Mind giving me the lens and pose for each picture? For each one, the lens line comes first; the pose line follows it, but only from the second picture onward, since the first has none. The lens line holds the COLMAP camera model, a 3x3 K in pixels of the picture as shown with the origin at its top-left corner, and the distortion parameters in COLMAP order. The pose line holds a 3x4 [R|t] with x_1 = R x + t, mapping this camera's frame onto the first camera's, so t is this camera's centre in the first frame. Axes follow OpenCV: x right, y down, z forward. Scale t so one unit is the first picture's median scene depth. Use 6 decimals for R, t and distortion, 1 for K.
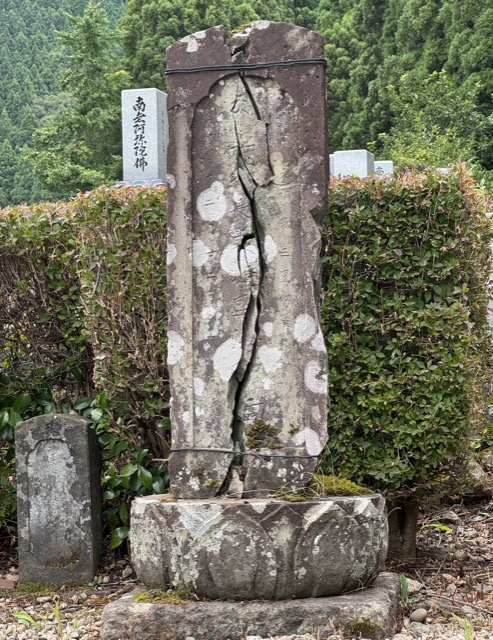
lens RADIAL K [[1553.6, 0, 246.8], [0, 1553.6, 324.3], [0, 0, 1]] dist [0.275016, 0.000000]
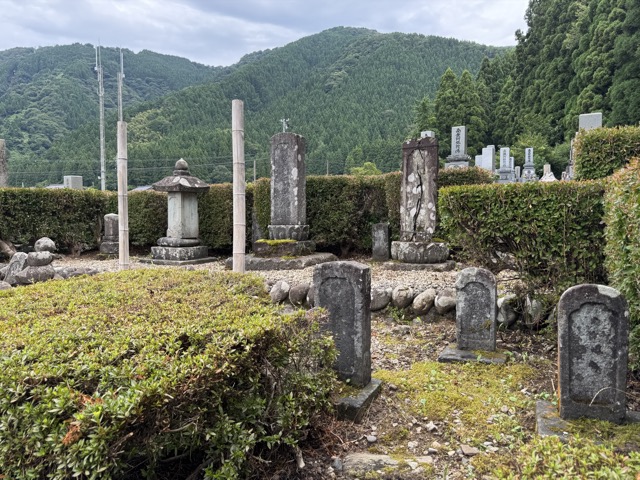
lens RADIAL K [[462.2, 0, 318.9], [0, 462.2, 260.8], [0, 0, 1]] dist [0.029677, -0.025728]
pose [[0.949935, 0.049746, -0.308463, 0.123792], [-0.006145, 0.990028, 0.140737, -0.021104], [0.312388, -0.131796, 0.940768, -0.320657]]
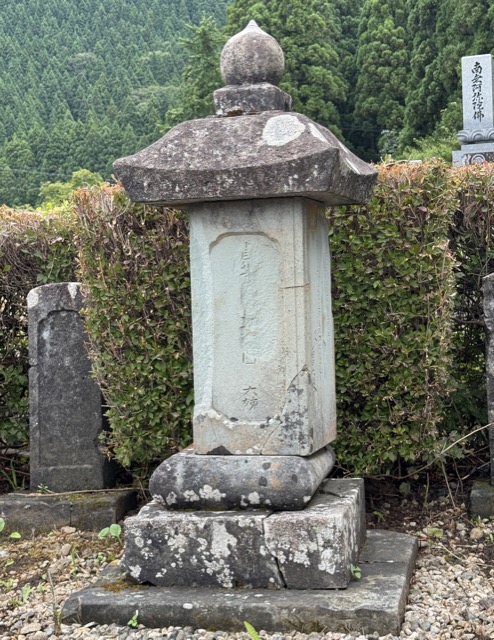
lens RADIAL K [[1077.7, 0, 271.2], [0, 1077.7, 338.3], [0, 0, 1]] dist [0.167000, 0.000000]
pose [[0.999622, -0.023467, -0.014308, -0.712798], [0.024583, 0.996193, 0.083641, -0.001872], [0.012291, -0.083961, 0.996393, 0.293634]]
